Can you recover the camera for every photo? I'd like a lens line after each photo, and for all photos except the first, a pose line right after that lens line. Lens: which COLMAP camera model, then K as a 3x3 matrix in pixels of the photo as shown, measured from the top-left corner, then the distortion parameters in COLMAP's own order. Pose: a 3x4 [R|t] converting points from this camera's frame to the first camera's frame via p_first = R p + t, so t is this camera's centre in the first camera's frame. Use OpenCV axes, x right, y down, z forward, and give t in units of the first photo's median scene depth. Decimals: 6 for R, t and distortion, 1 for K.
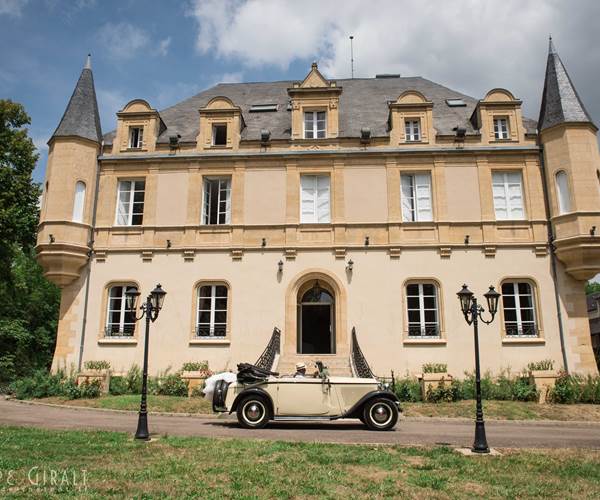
lens RADIAL K [[503.7, 0, 300.0], [0, 503.7, 250.0], [0, 0, 1]] dist [0.007946, 0.002776]
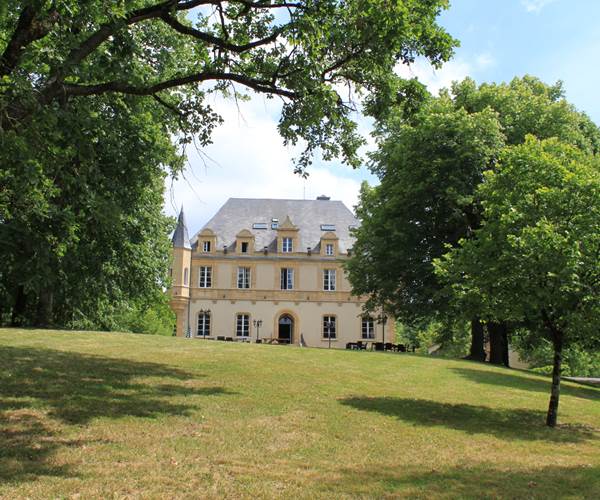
lens RADIAL K [[503.7, 0, 300.0], [0, 503.7, 250.0], [0, 0, 1]] dist [0.007946, 0.002776]
pose [[0.992696, 0.042873, 0.112772, -0.179634], [-0.038051, 0.998281, -0.044567, -0.132582], [-0.114489, 0.039950, 0.992621, -1.335768]]
